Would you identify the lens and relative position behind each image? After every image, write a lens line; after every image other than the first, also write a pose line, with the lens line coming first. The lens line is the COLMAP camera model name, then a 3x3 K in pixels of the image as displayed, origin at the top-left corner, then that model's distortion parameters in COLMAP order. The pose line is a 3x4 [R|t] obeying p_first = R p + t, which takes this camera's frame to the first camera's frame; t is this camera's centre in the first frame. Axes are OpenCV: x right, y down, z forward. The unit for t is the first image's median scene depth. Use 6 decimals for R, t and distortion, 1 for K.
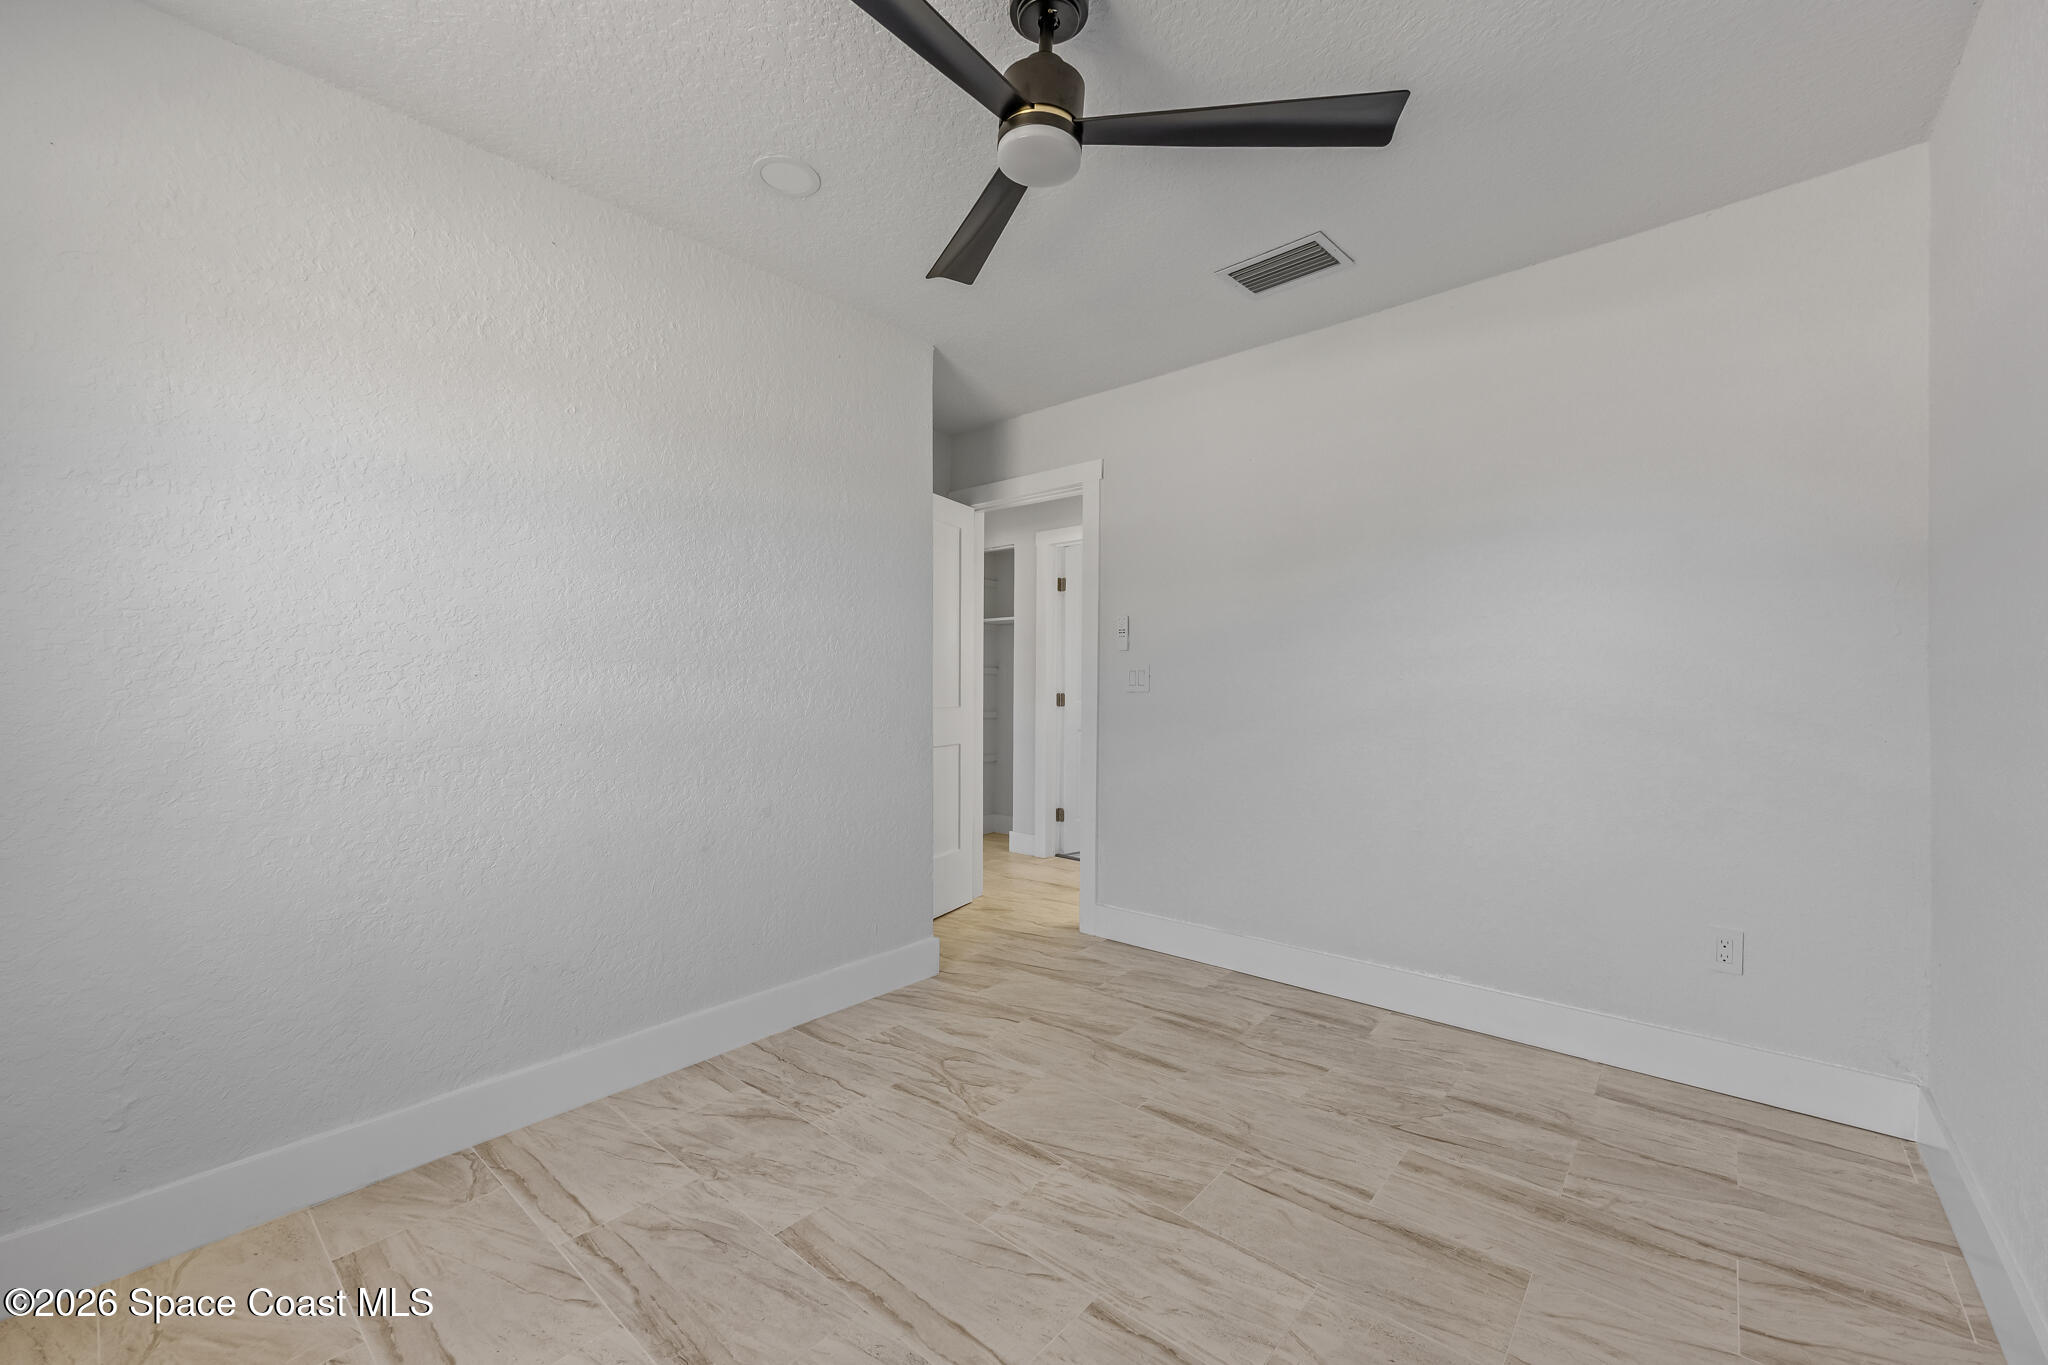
lens RADIAL K [[779.1, 0, 1028.5], [0, 779.1, 688.5], [0, 0, 1]] dist [0.002230, 0.000110]
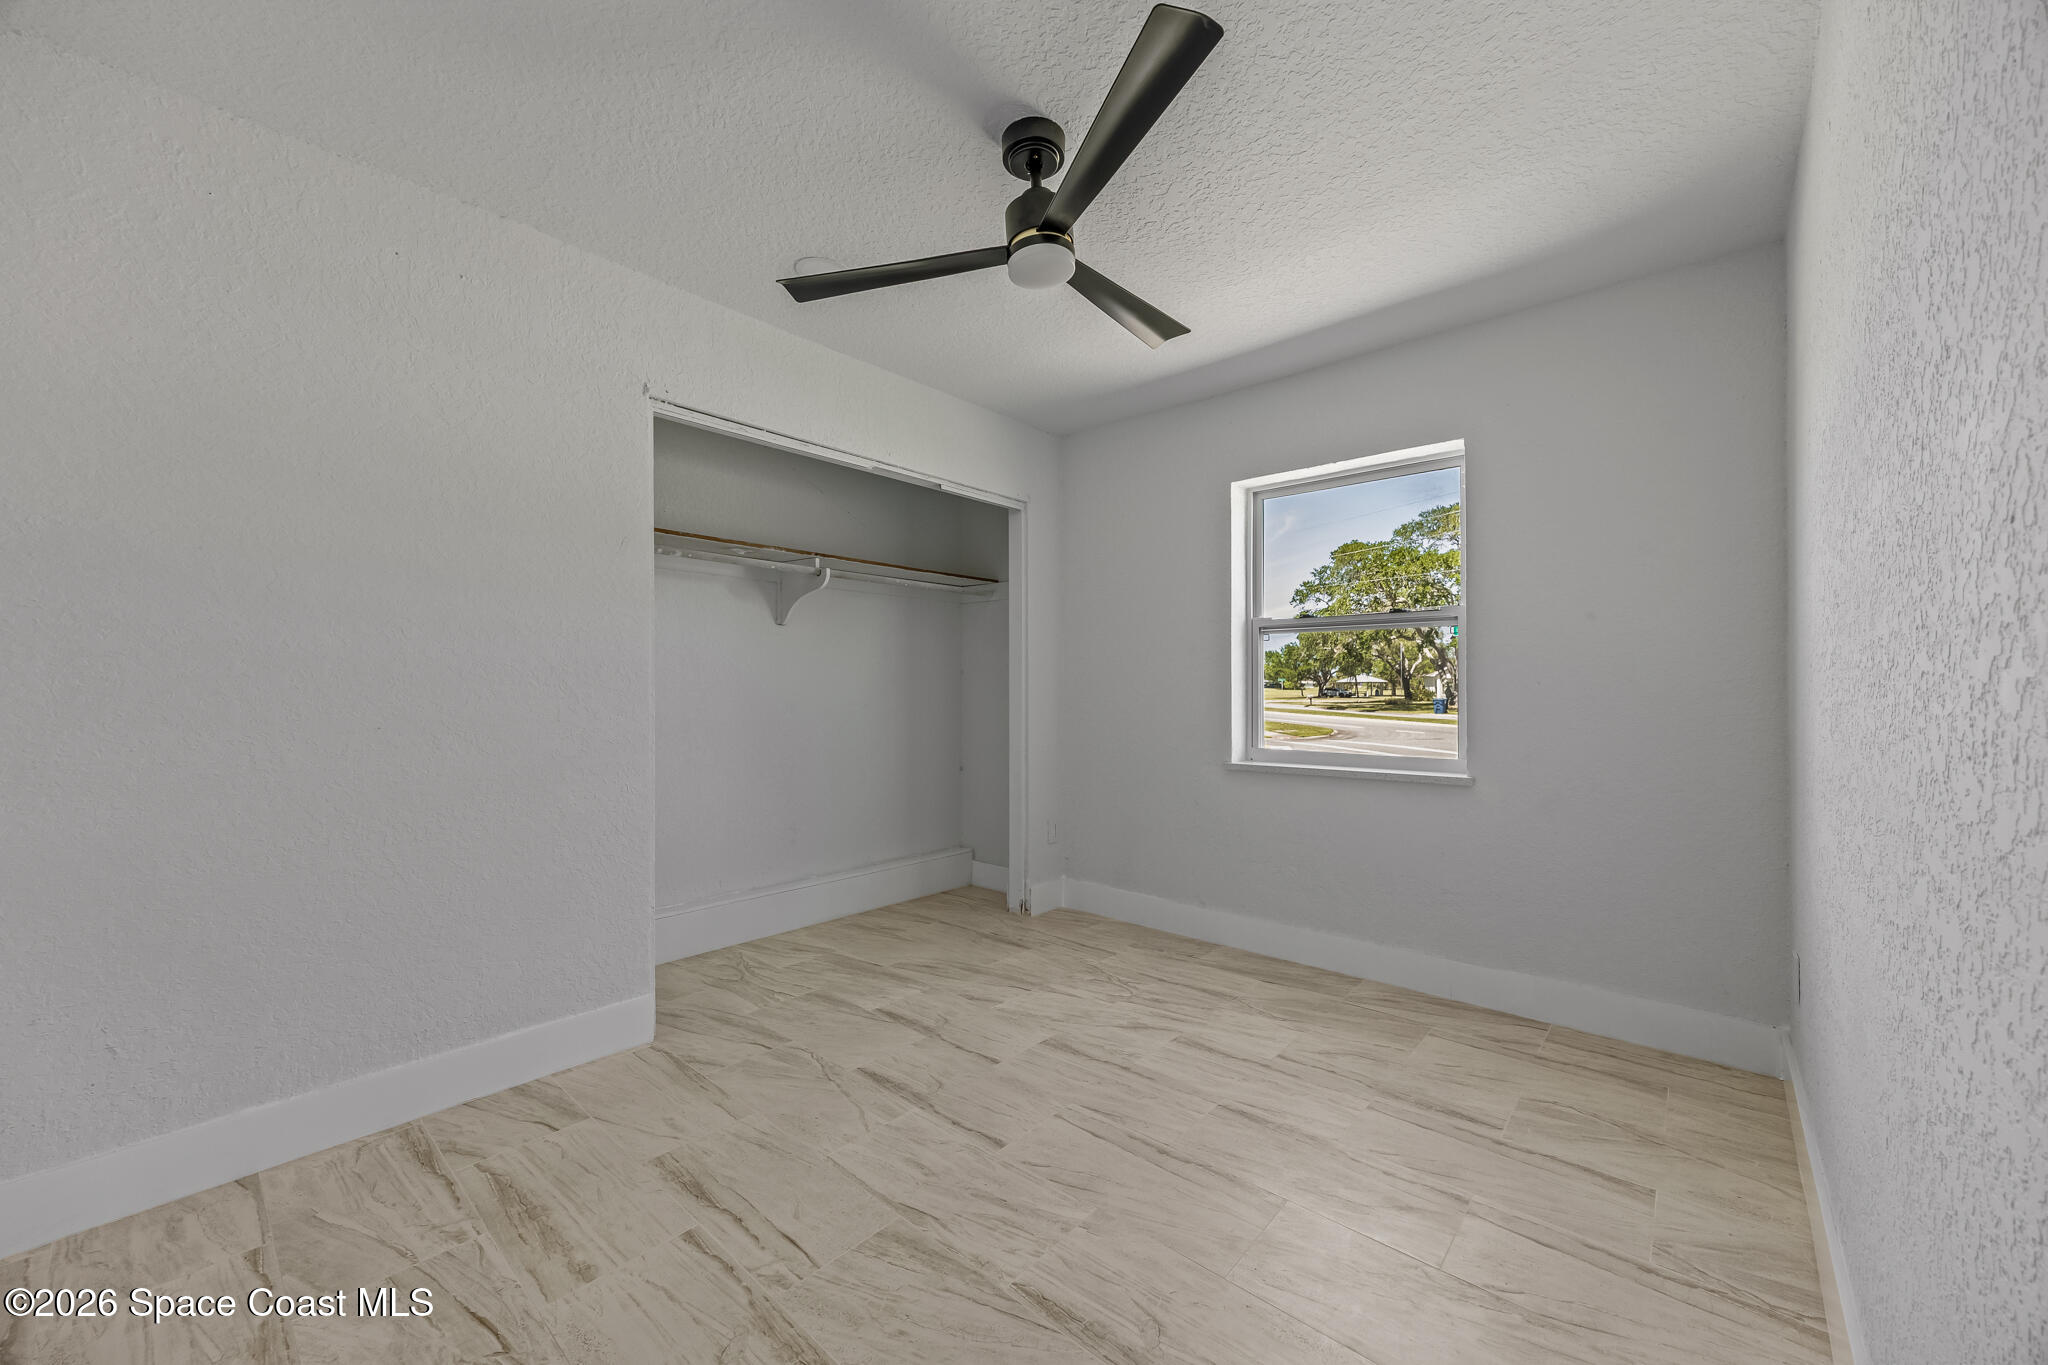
lens RADIAL K [[779.1, 0, 1020.8], [0, 779.1, 686.3], [0, 0, 1]] dist [0.002230, 0.000110]
pose [[-0.999841, -0.001593, 0.017782, 0.020886], [-0.001629, 0.999997, -0.001970, -0.006092], [-0.017779, -0.001999, -0.999840, 1.974086]]
